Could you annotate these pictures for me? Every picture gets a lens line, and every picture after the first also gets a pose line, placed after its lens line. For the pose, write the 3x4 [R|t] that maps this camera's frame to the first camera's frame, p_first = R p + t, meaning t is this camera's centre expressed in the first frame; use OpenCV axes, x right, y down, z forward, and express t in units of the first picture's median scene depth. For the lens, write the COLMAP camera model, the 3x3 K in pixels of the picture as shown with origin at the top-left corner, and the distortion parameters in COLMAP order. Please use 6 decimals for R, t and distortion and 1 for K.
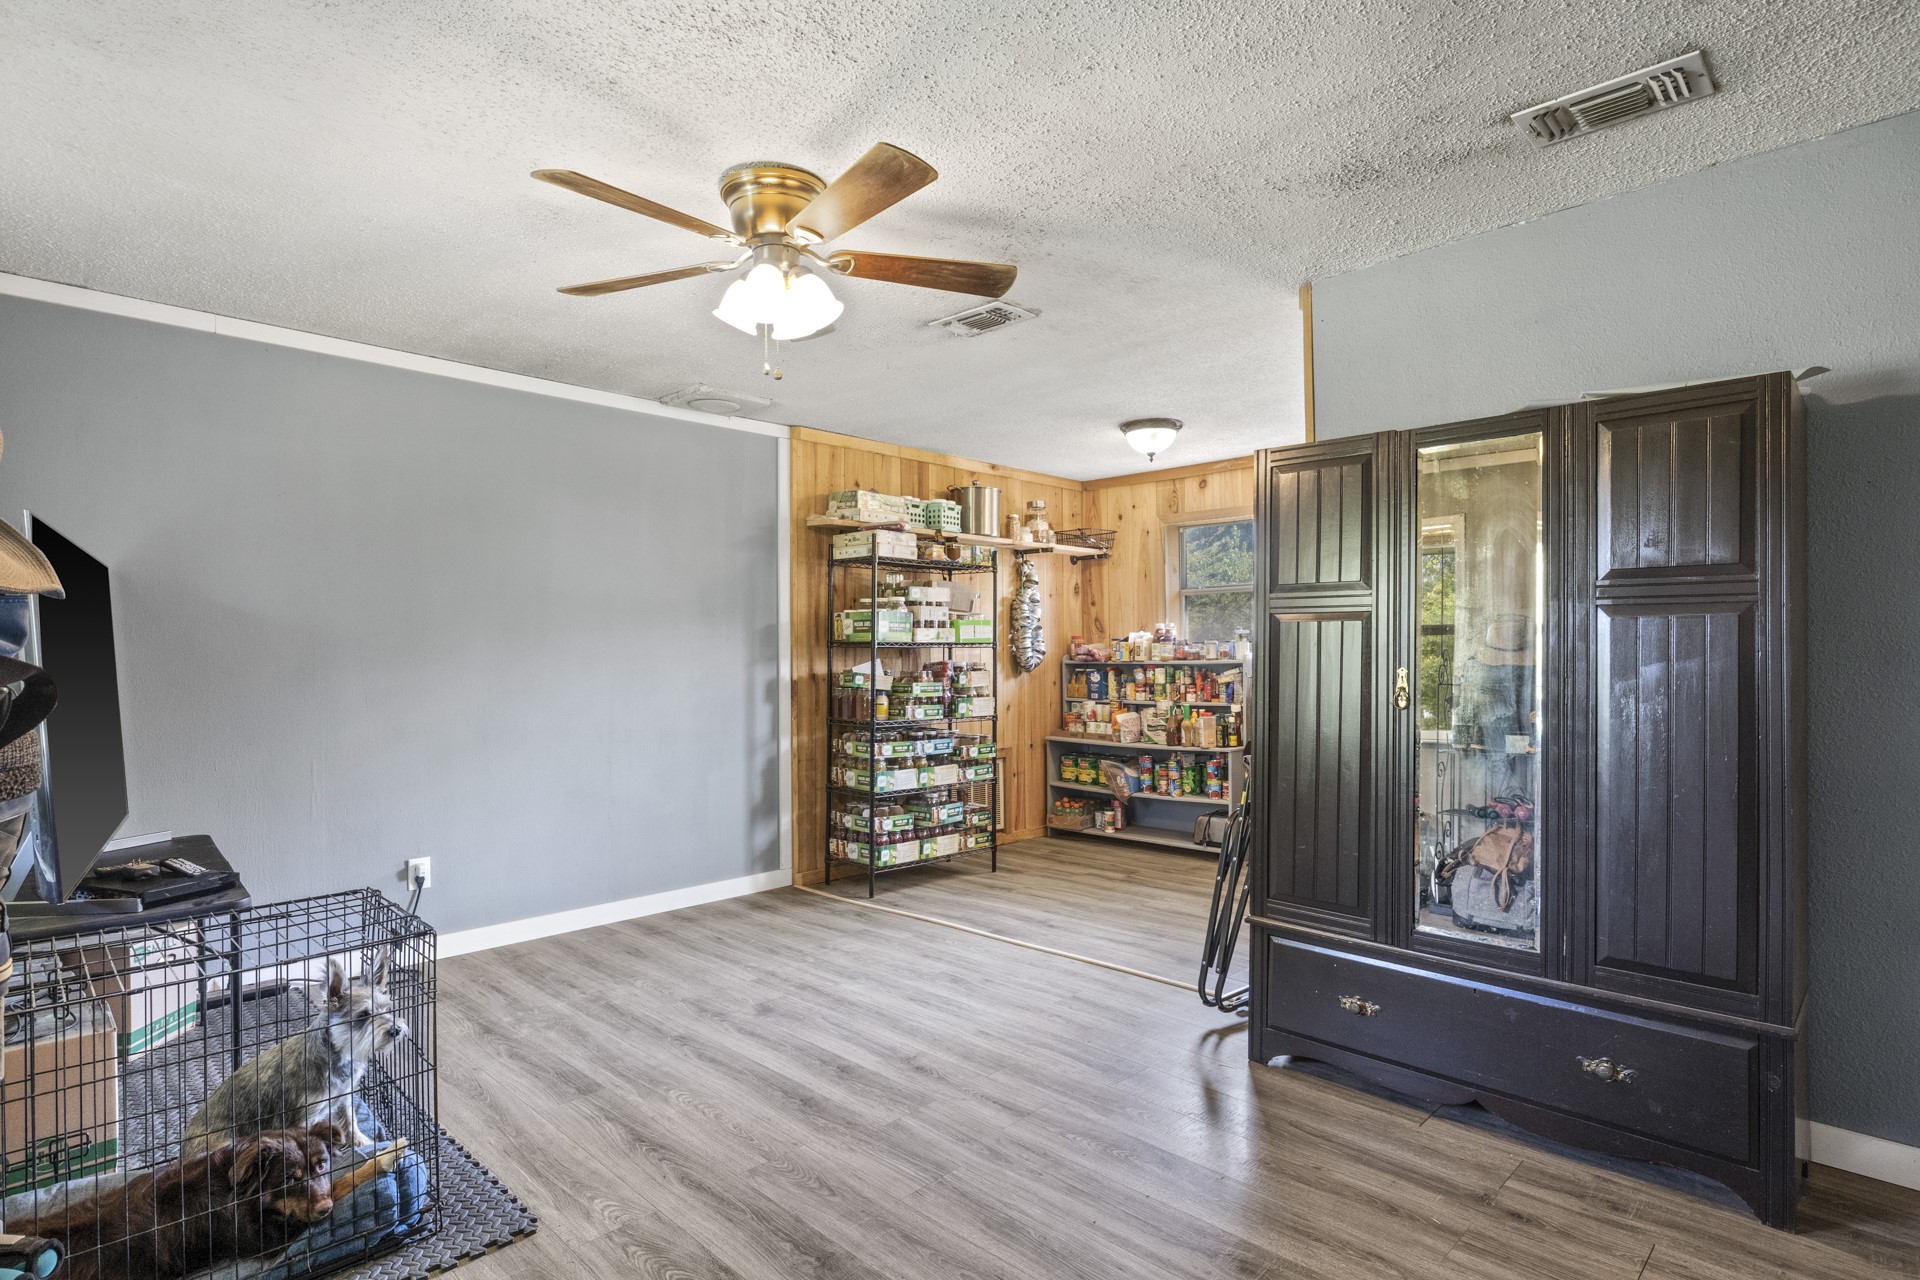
lens RADIAL K [[971.1, 0, 958.7], [0, 971.1, 643.3], [0, 0, 1]] dist [-0.006577, -0.002007]
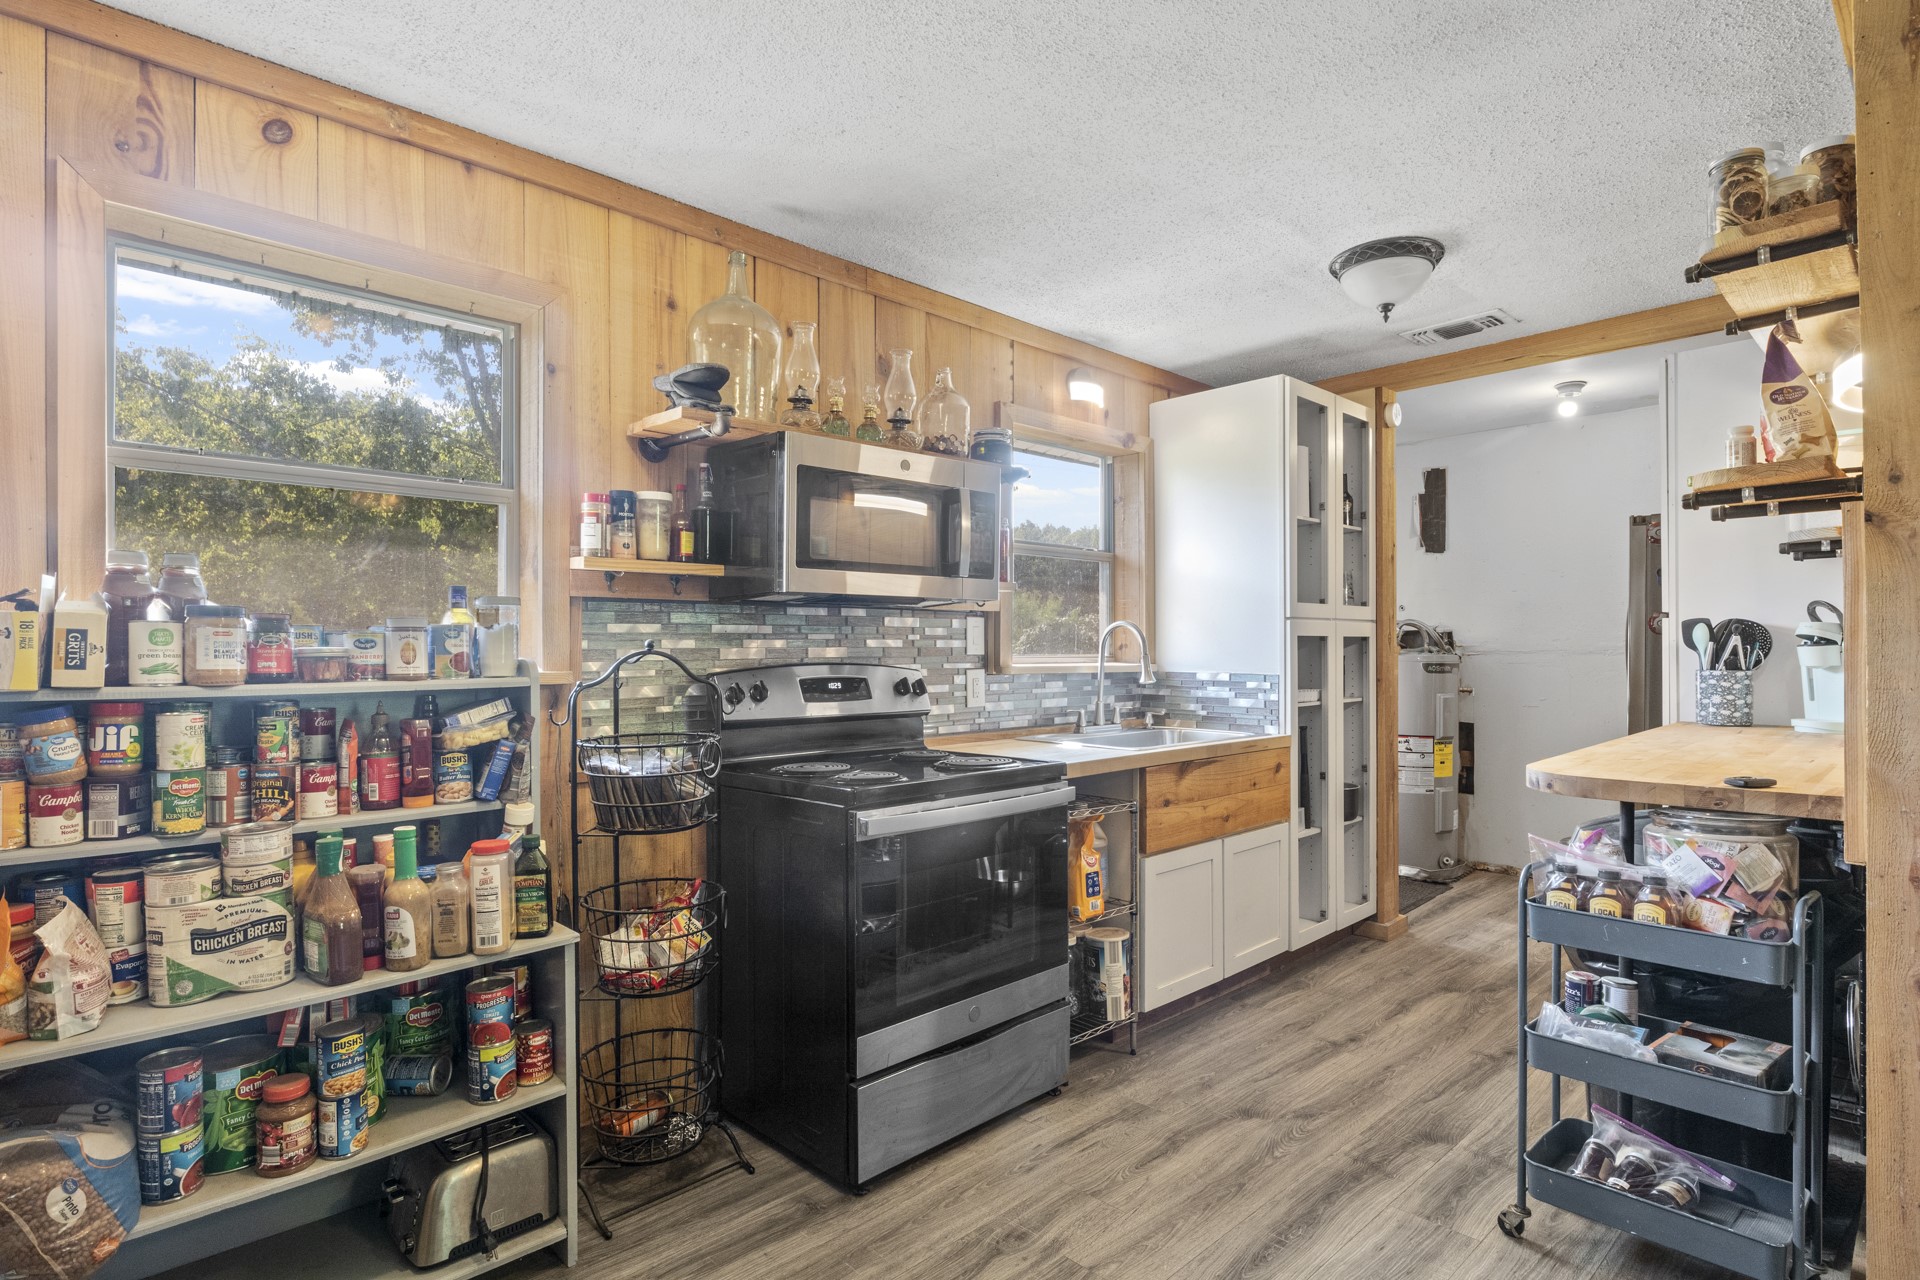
lens RADIAL K [[971.1, 0, 965.4], [0, 971.1, 647.9], [0, 0, 1]] dist [-0.006577, -0.002007]
pose [[0.022302, 0.011713, 0.999683, -0.071737], [-0.010194, 0.999882, -0.011488, 0.009345], [-0.999699, -0.009935, 0.022419, 0.912103]]
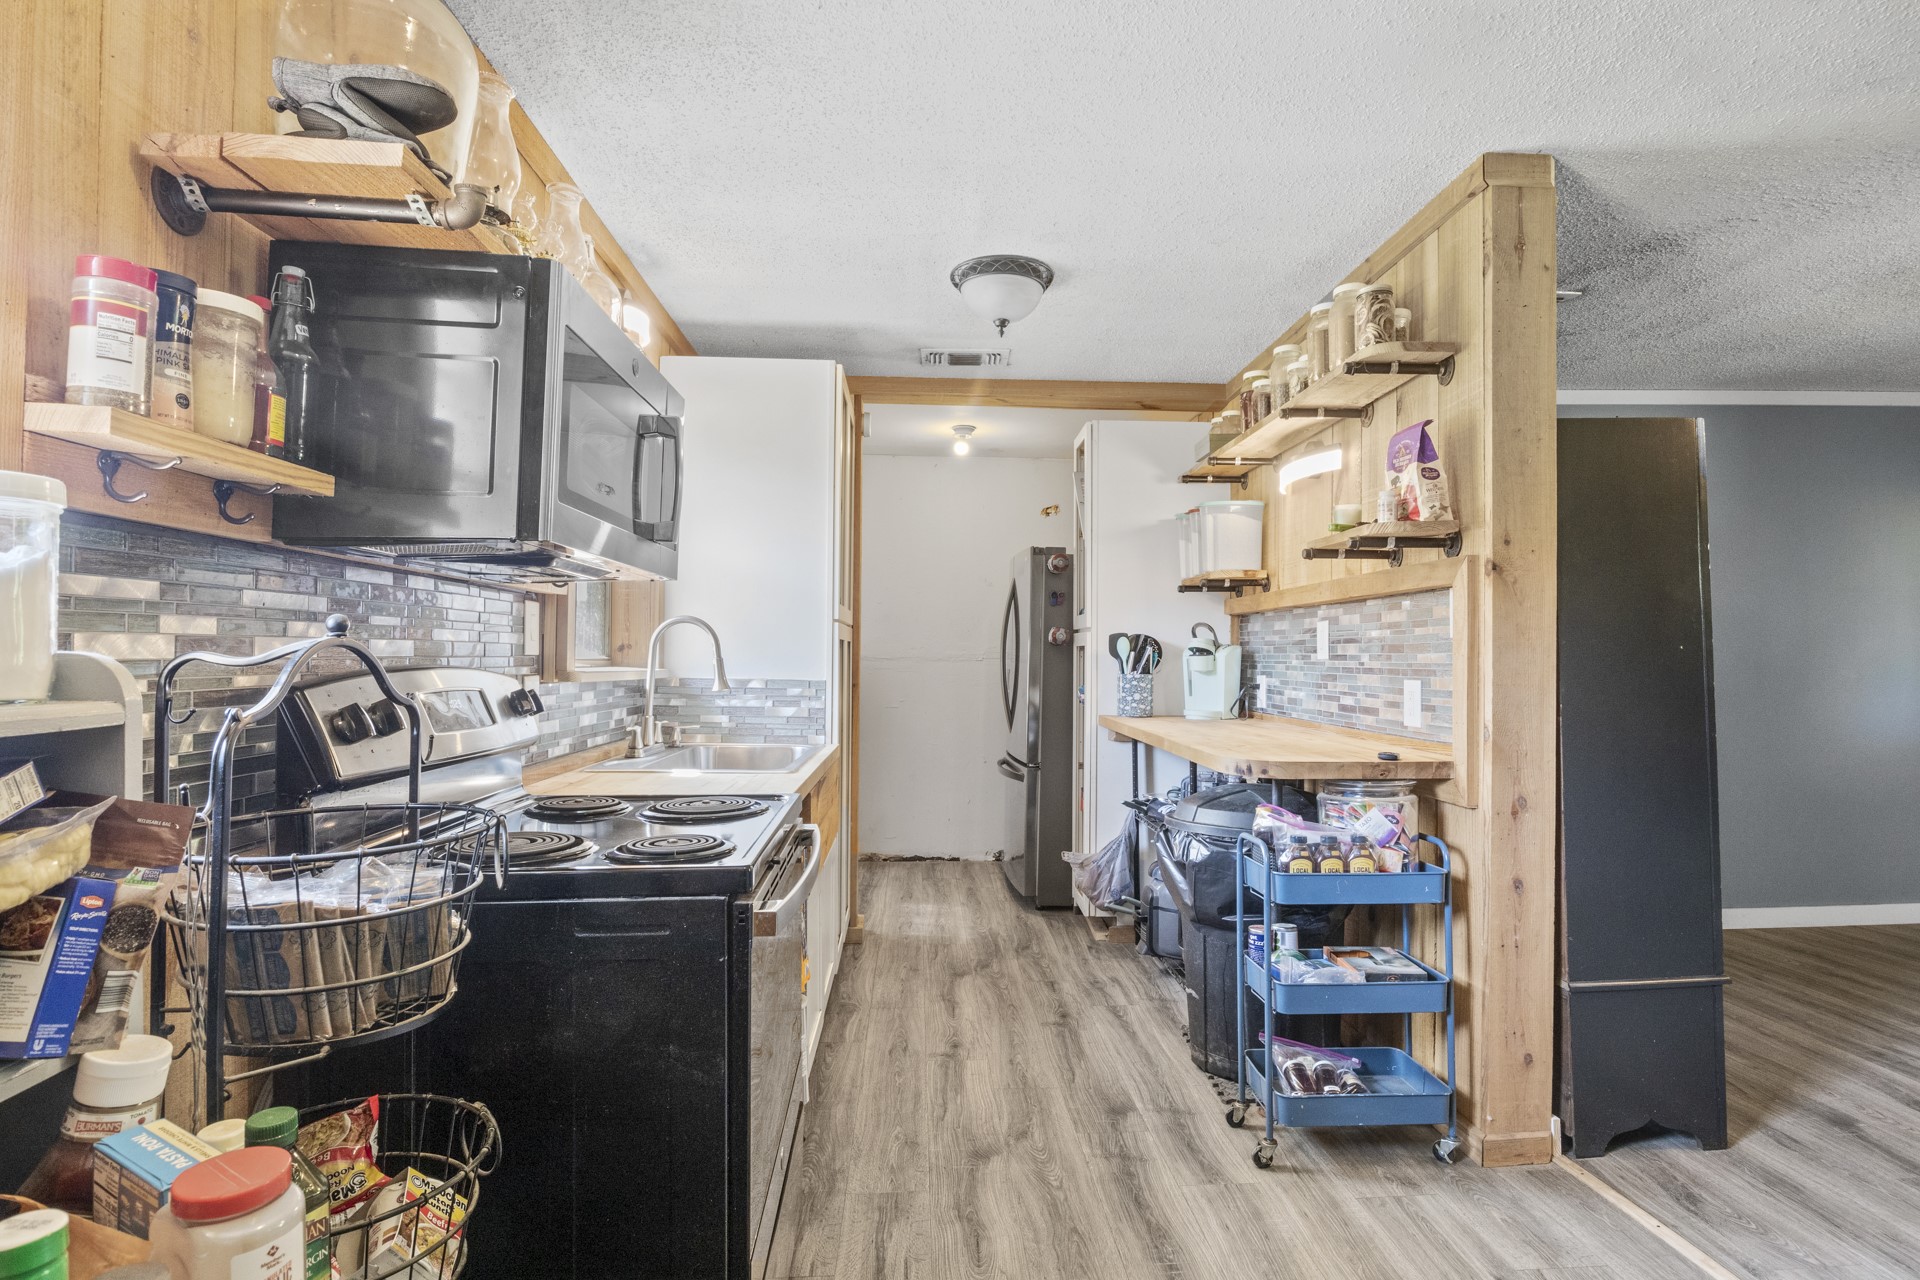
lens RADIAL K [[971.1, 0, 975.5], [0, 971.1, 648.3], [0, 0, 1]] dist [-0.006577, -0.002007]
pose [[-0.750503, 0.009851, 0.660794, 0.126211], [-0.010259, 0.999595, -0.026554, 0.013201], [-0.660788, -0.026707, -0.750097, 1.126092]]
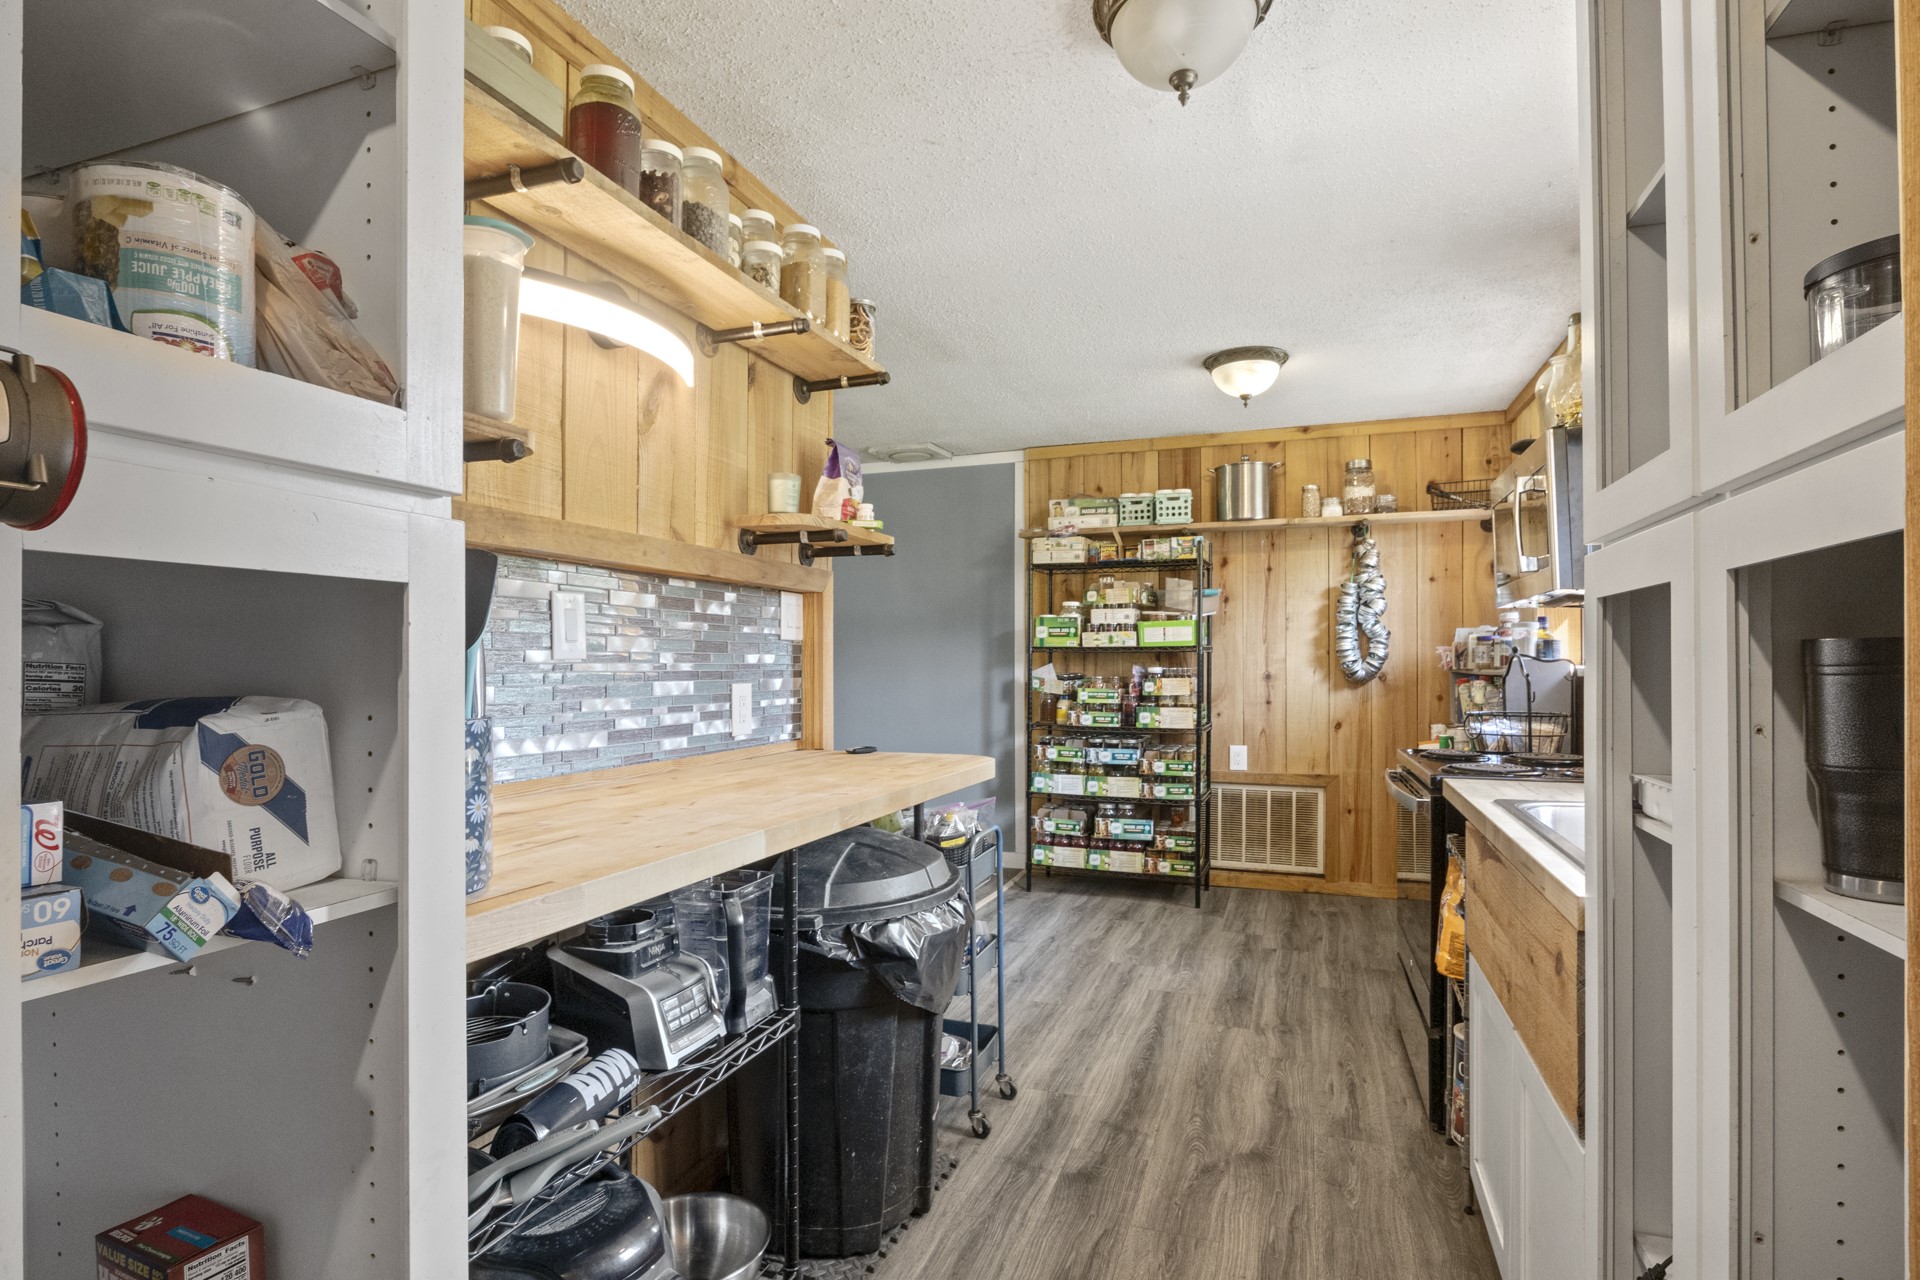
lens RADIAL K [[971.1, 0, 961.3], [0, 971.1, 656.5], [0, 0, 1]] dist [-0.006577, -0.002007]
pose [[0.432128, 0.001288, -0.901811, 0.776924], [0.014326, 0.999863, 0.008292, -0.001405], [0.901699, -0.016503, 0.432050, 0.458072]]
